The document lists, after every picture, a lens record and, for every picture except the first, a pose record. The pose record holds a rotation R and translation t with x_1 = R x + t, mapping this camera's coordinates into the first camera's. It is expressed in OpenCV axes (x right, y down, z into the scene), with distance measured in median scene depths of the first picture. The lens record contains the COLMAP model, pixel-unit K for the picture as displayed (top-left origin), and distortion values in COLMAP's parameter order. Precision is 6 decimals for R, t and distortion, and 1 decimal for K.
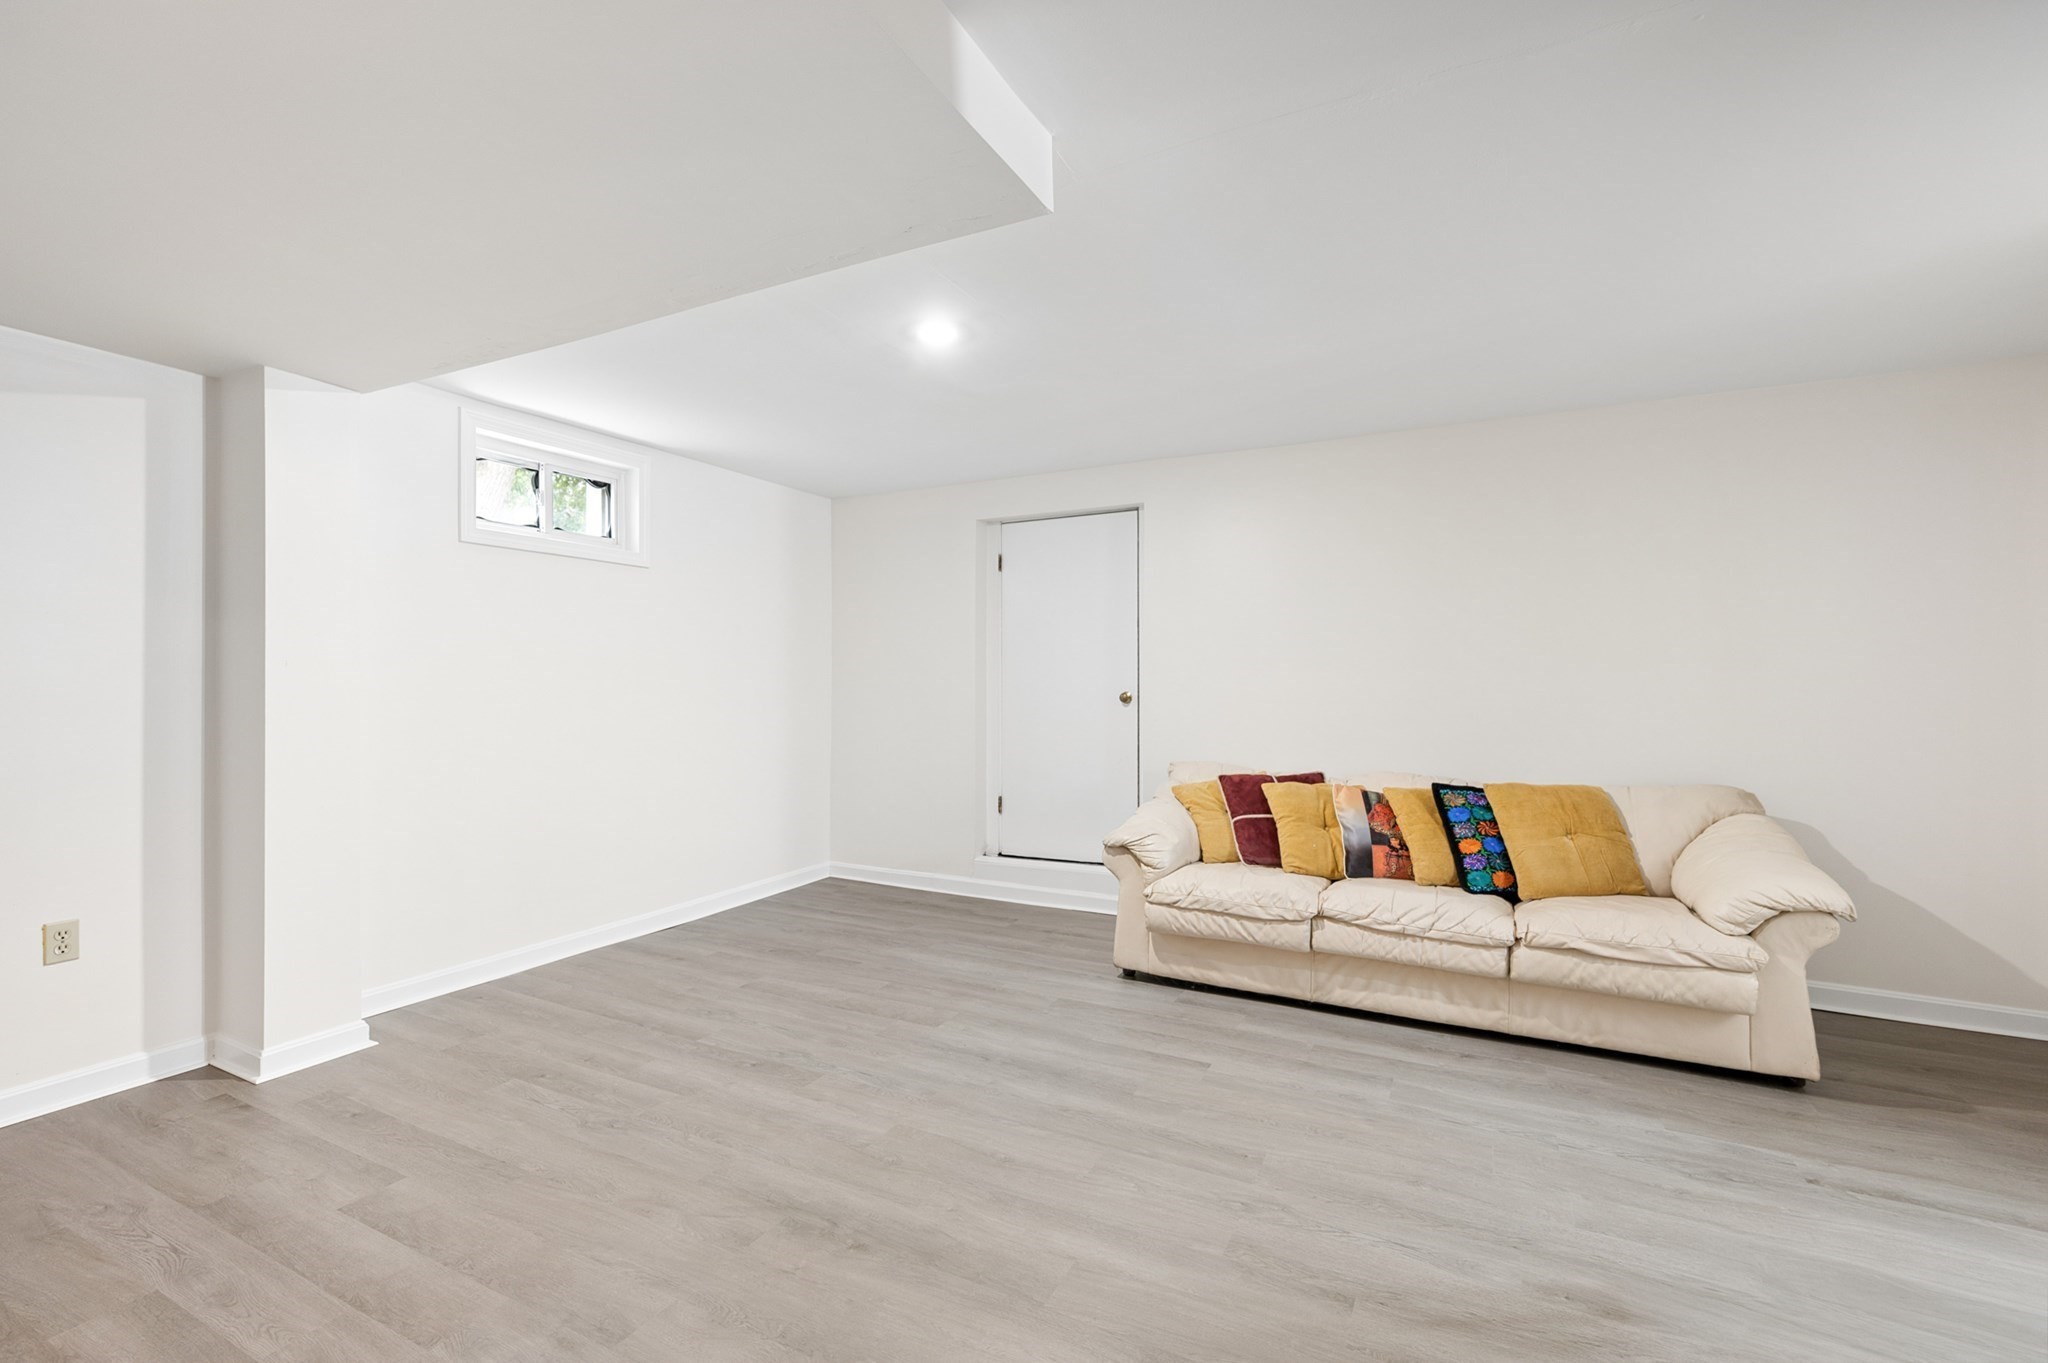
lens RADIAL K [[889.5, 0, 1024.0], [0, 889.5, 681.5], [0, 0, 1]] dist [0.000265, 0.000048]
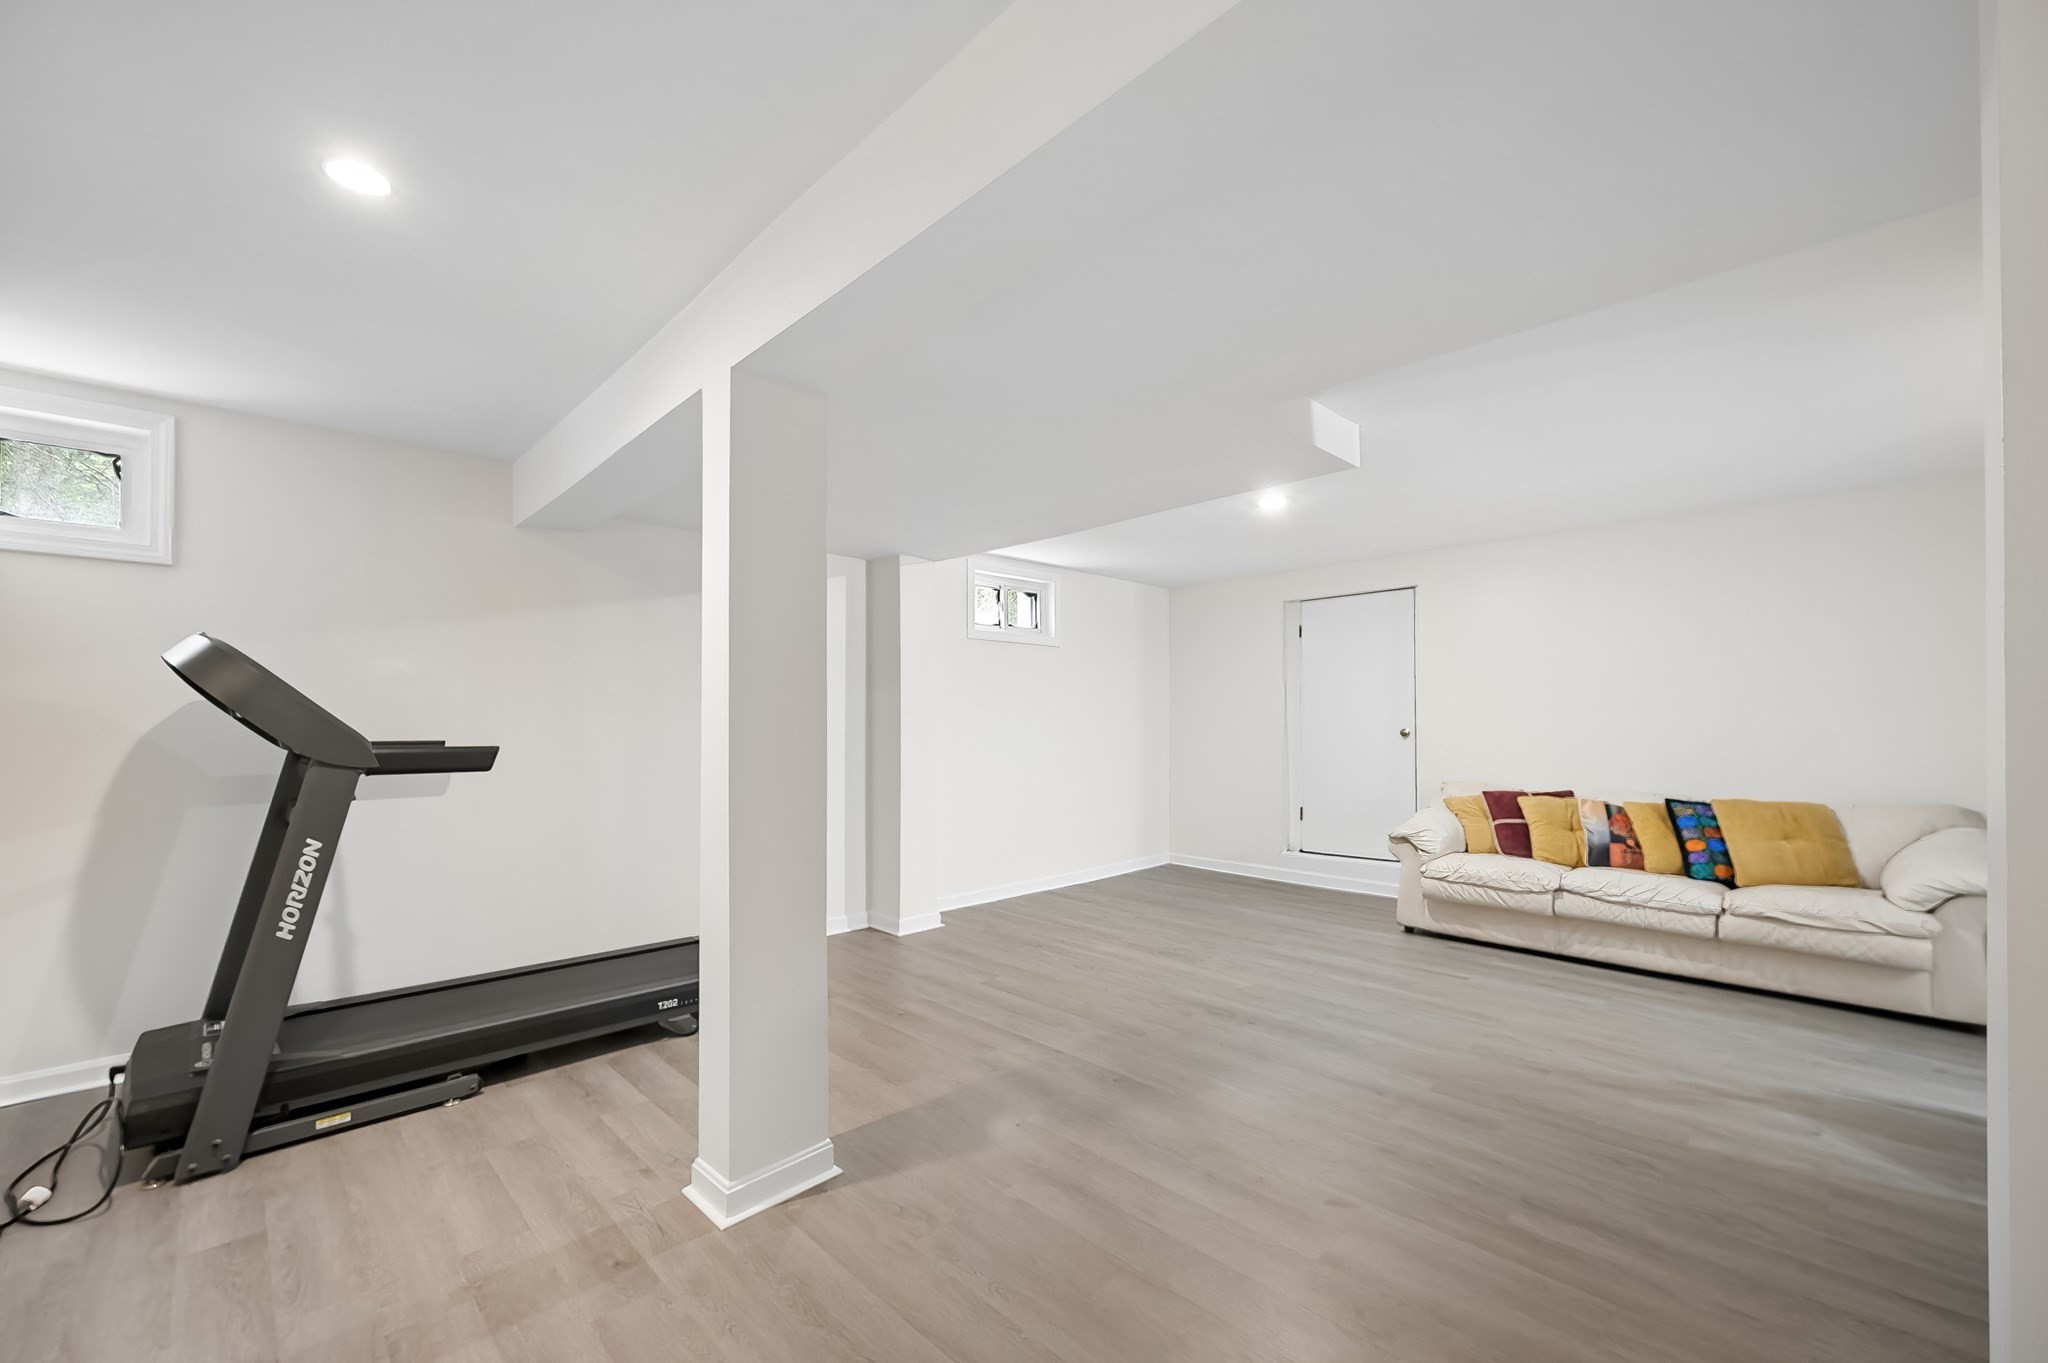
lens RADIAL K [[818.6, 0, 1018.4], [0, 818.6, 714.6], [0, 0, 1]] dist [-0.000200, -0.000156]
pose [[0.946735, -0.006290, -0.321953, -0.054904], [0.003555, 0.999952, -0.009082, 0.000020], [0.321995, 0.007454, 0.946712, -0.489500]]
